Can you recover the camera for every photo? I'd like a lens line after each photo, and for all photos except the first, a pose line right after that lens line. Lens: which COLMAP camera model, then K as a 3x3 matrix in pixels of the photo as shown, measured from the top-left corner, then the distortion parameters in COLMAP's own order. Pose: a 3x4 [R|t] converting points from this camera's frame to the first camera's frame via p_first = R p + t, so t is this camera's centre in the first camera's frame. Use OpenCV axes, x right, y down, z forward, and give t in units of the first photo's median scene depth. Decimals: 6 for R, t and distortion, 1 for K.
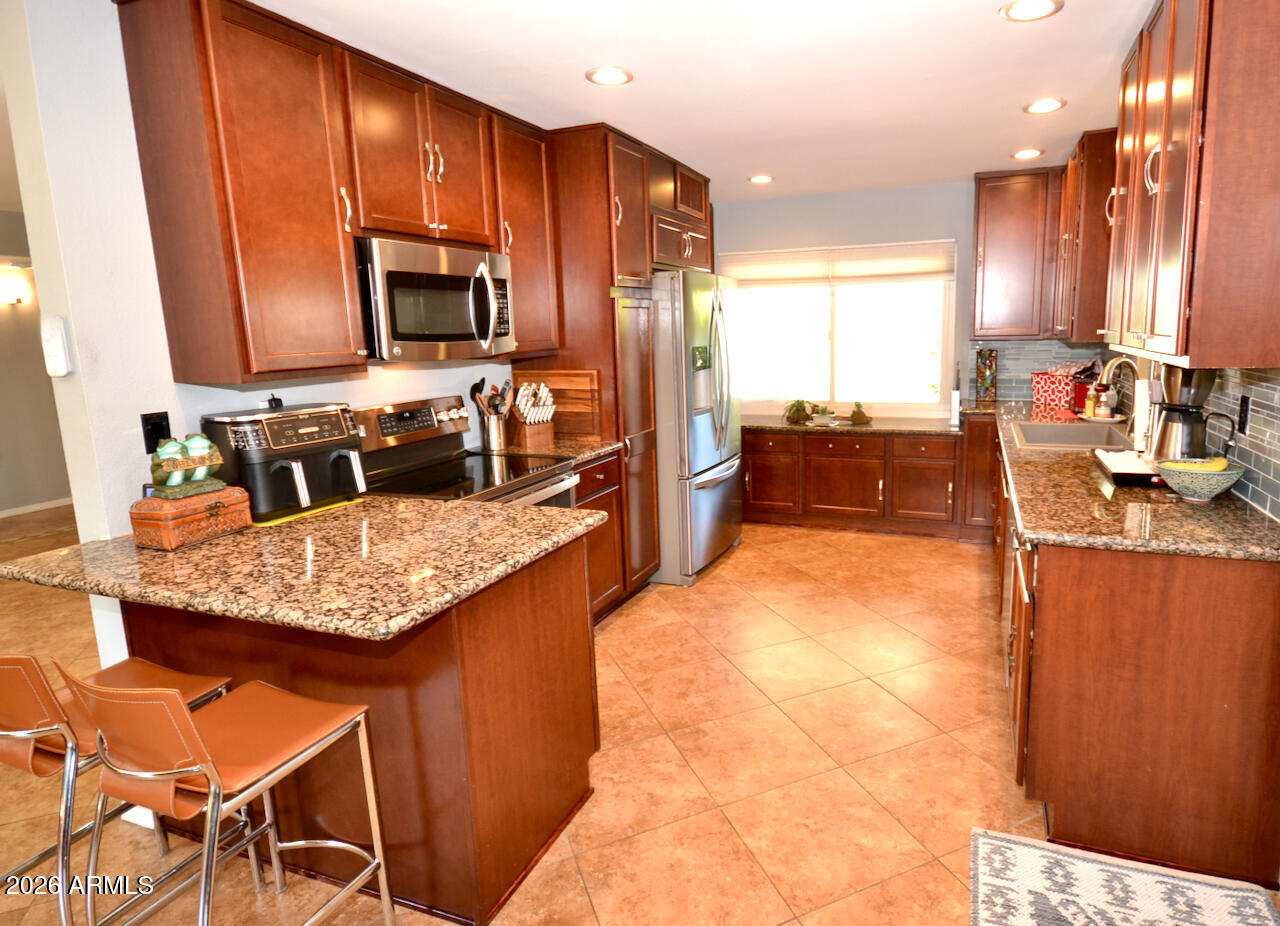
lens RADIAL K [[682.3, 0, 640.0], [0, 682.3, 463.0], [0, 0, 1]] dist [0.000316, 0.000404]
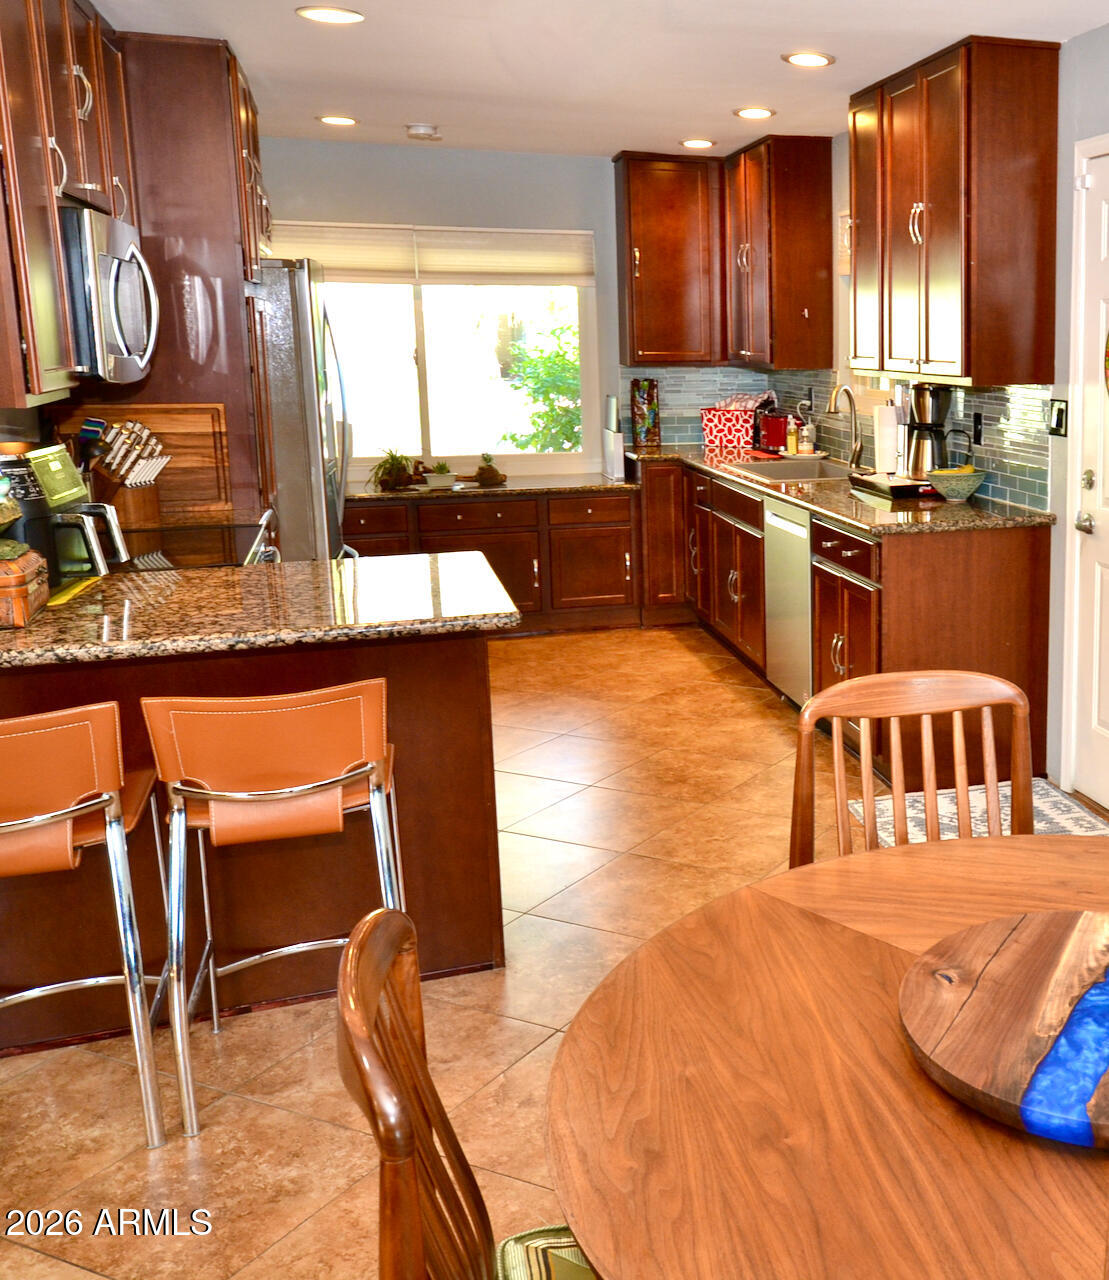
lens RADIAL K [[1490.0, 0, 554.5], [0, 1490.0, 640.0], [0, 0, 1]] dist [-0.020169, -0.008629]
pose [[0.826422, -0.088148, 0.556109, -0.609899], [0.087746, 0.995765, 0.027439, 0.081251], [-0.556173, 0.026120, 0.830656, -0.374967]]
